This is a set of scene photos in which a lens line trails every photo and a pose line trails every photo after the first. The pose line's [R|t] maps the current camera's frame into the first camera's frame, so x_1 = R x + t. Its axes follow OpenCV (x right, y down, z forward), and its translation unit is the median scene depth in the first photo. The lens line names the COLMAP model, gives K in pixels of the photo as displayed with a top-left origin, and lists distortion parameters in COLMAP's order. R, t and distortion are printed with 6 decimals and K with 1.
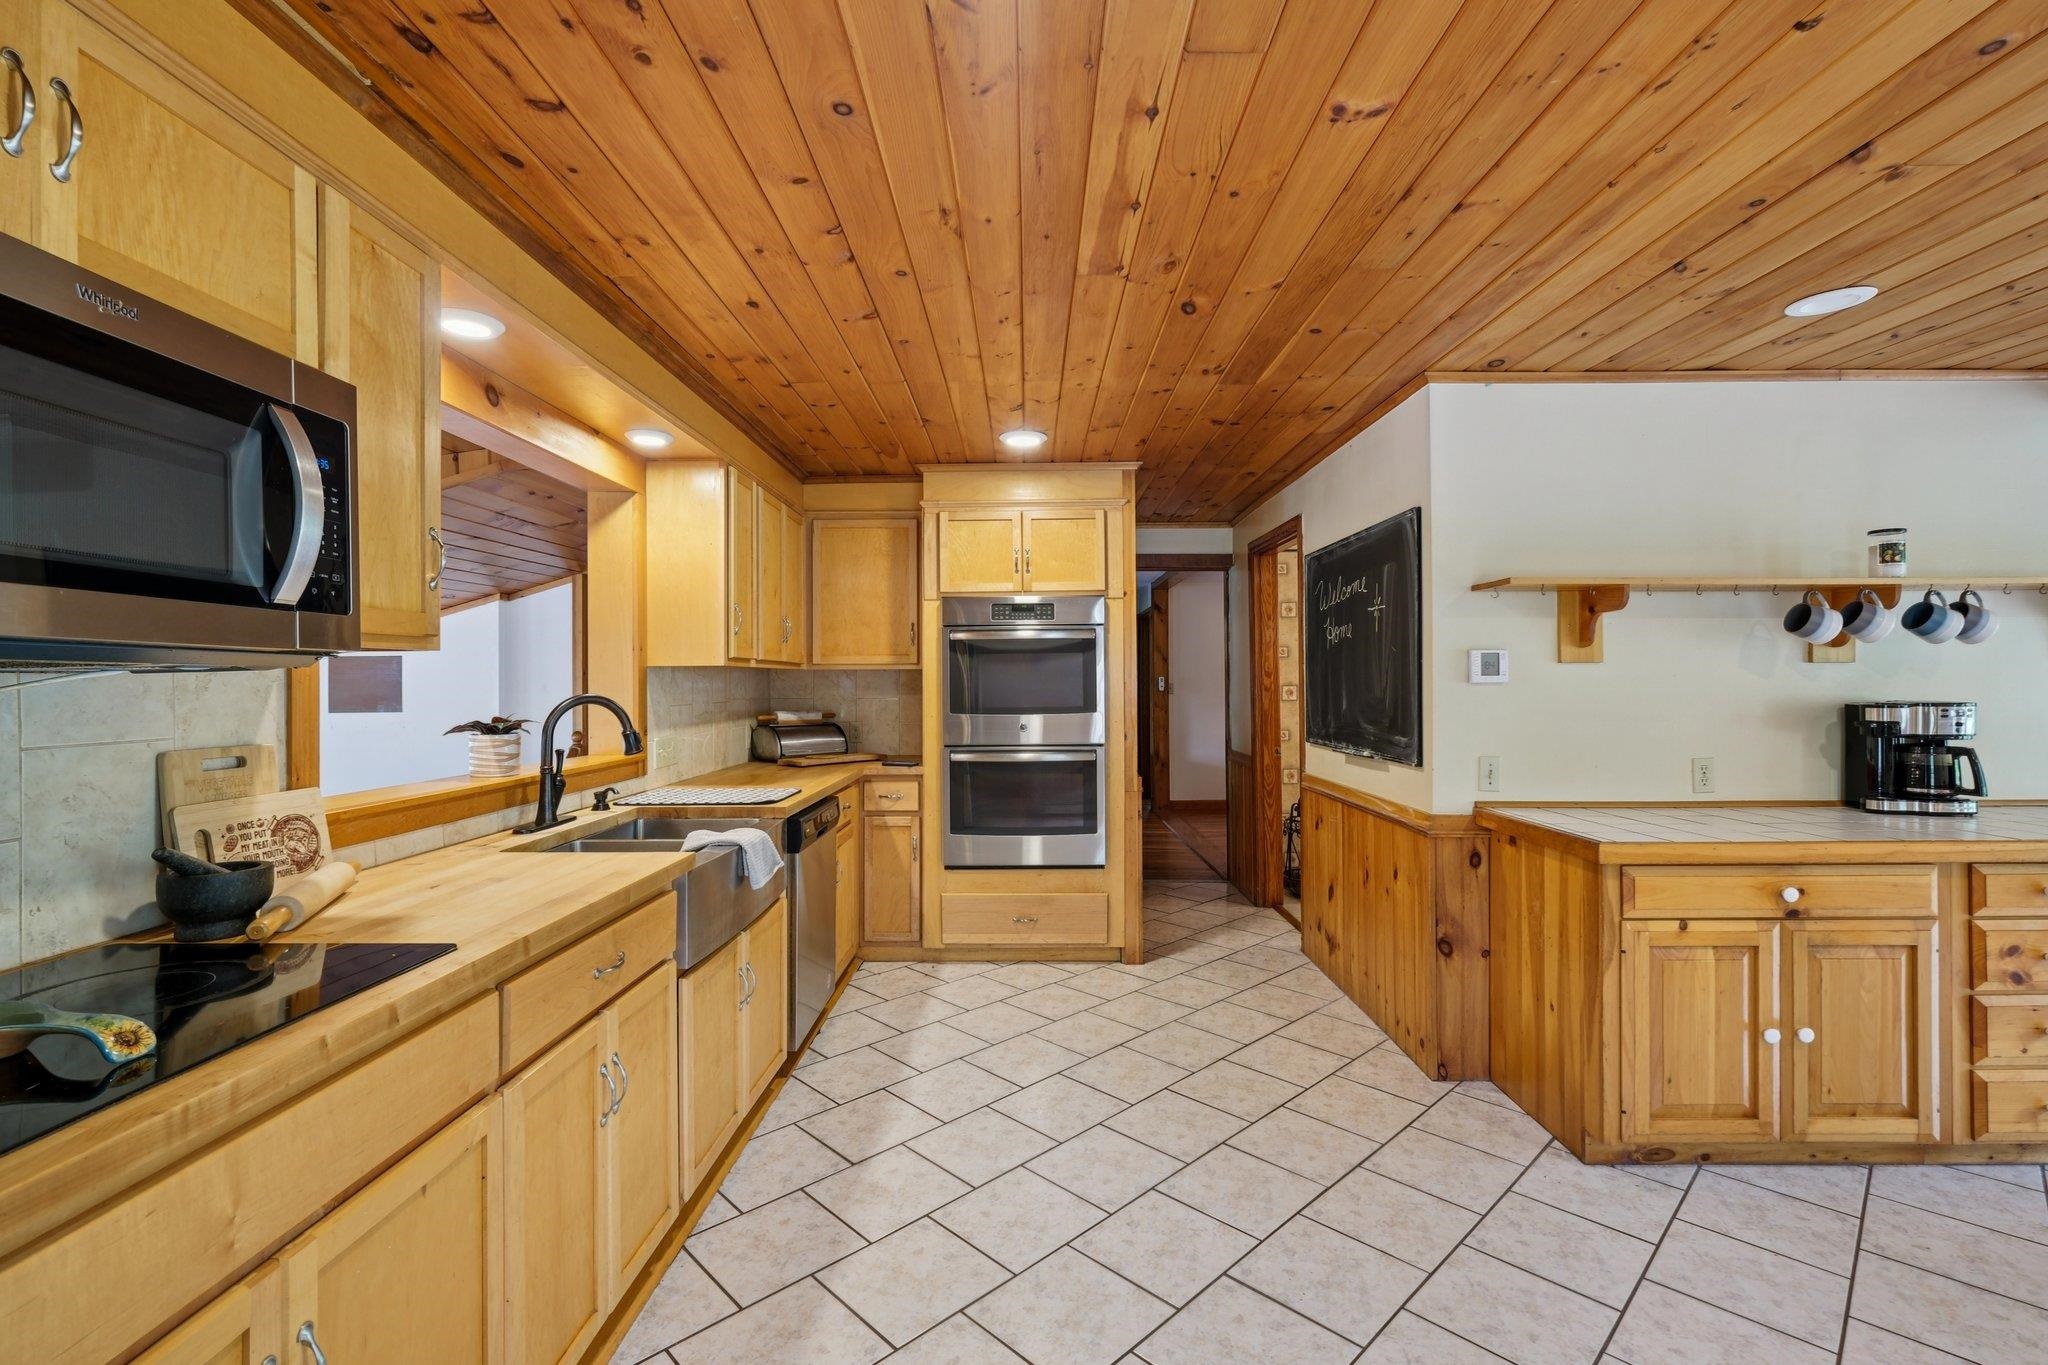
lens RADIAL K [[903.7, 0, 1036.5], [0, 903.7, 680.9], [0, 0, 1]] dist [-0.002555, -0.000403]
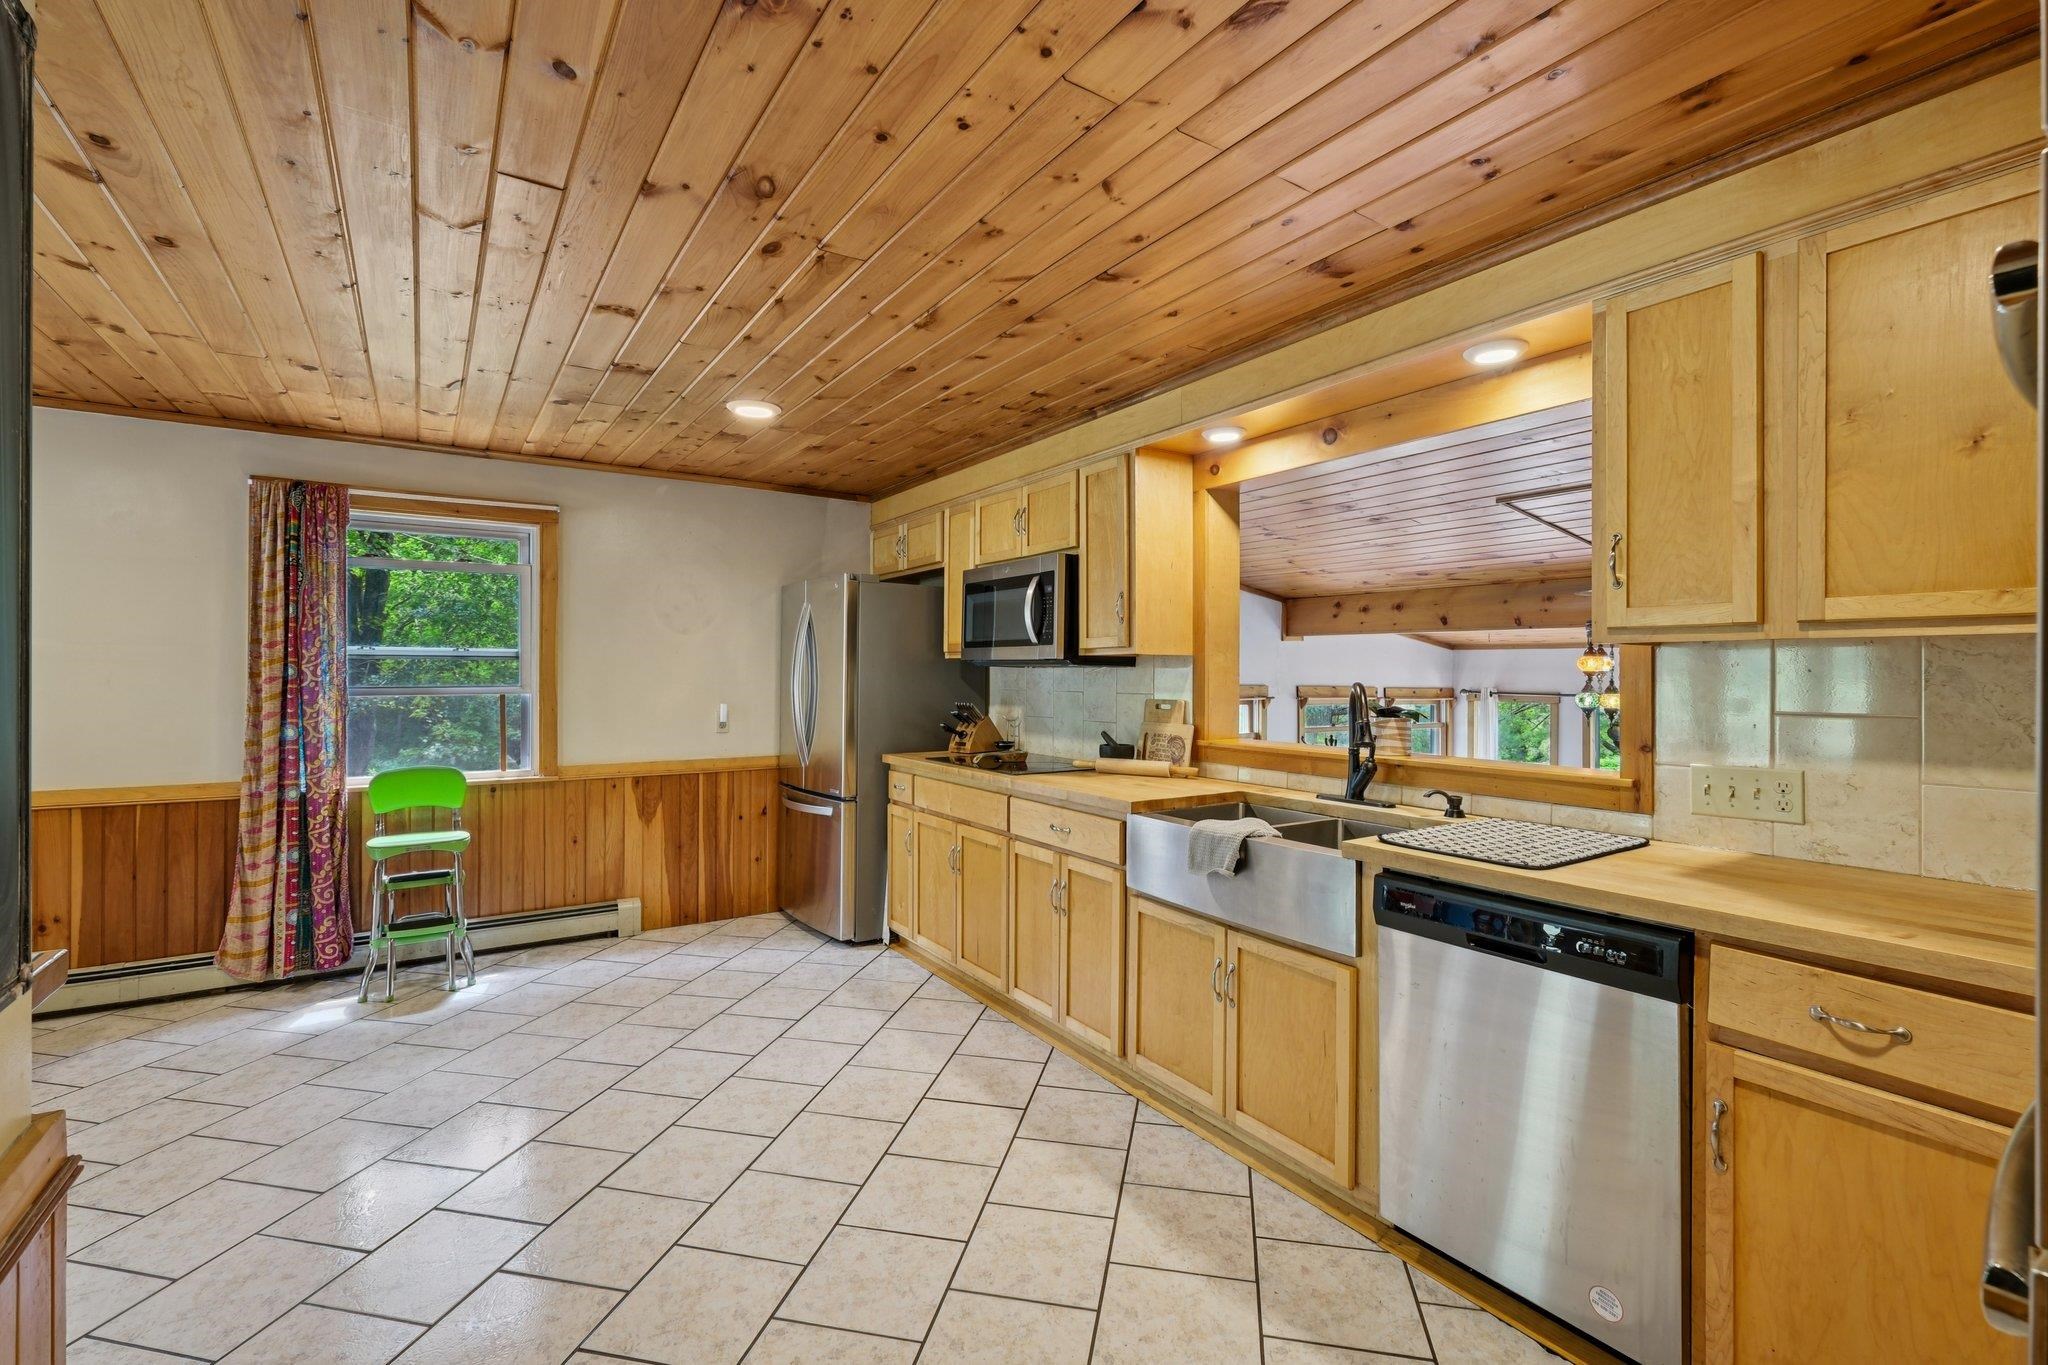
lens RADIAL K [[903.7, 0, 1027.9], [0, 903.7, 678.0], [0, 0, 1]] dist [-0.002555, -0.000403]
pose [[-0.836644, 0.003412, -0.547736, 0.243090], [-0.000185, 0.999979, 0.006513, 0.002287], [0.547747, 0.005550, -0.836626, 1.070155]]
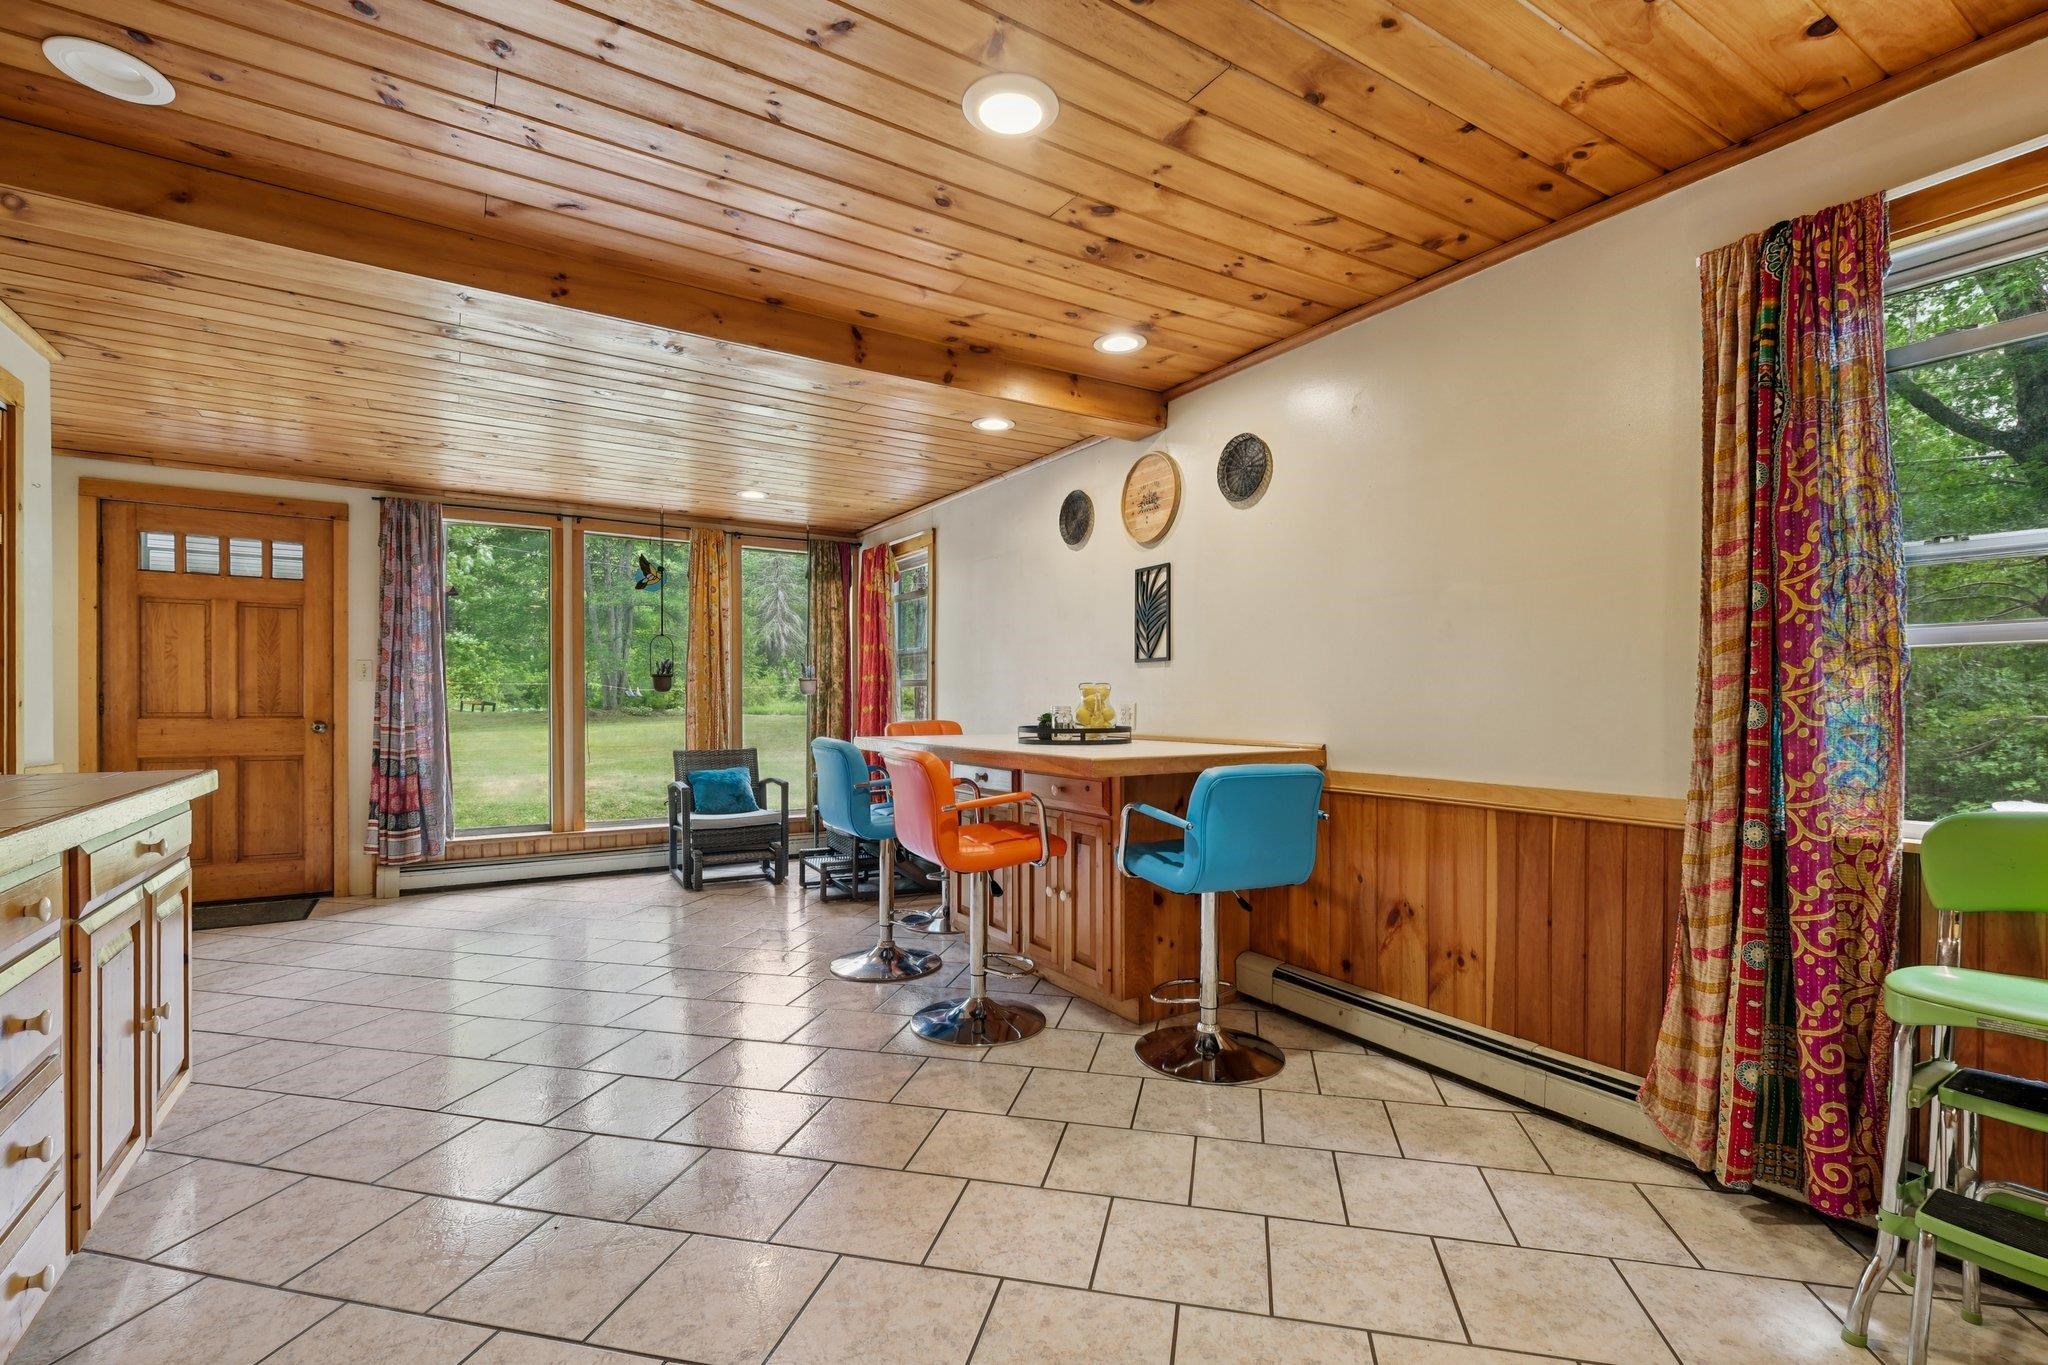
lens RADIAL K [[903.7, 0, 1025.3], [0, 903.7, 702.8], [0, 0, 1]] dist [-0.002555, -0.000403]
pose [[-0.519998, -0.000228, 0.854168, 0.190720], [-0.005417, 0.999981, -0.003031, 0.041411], [-0.854150, -0.006203, -0.519989, 0.670627]]
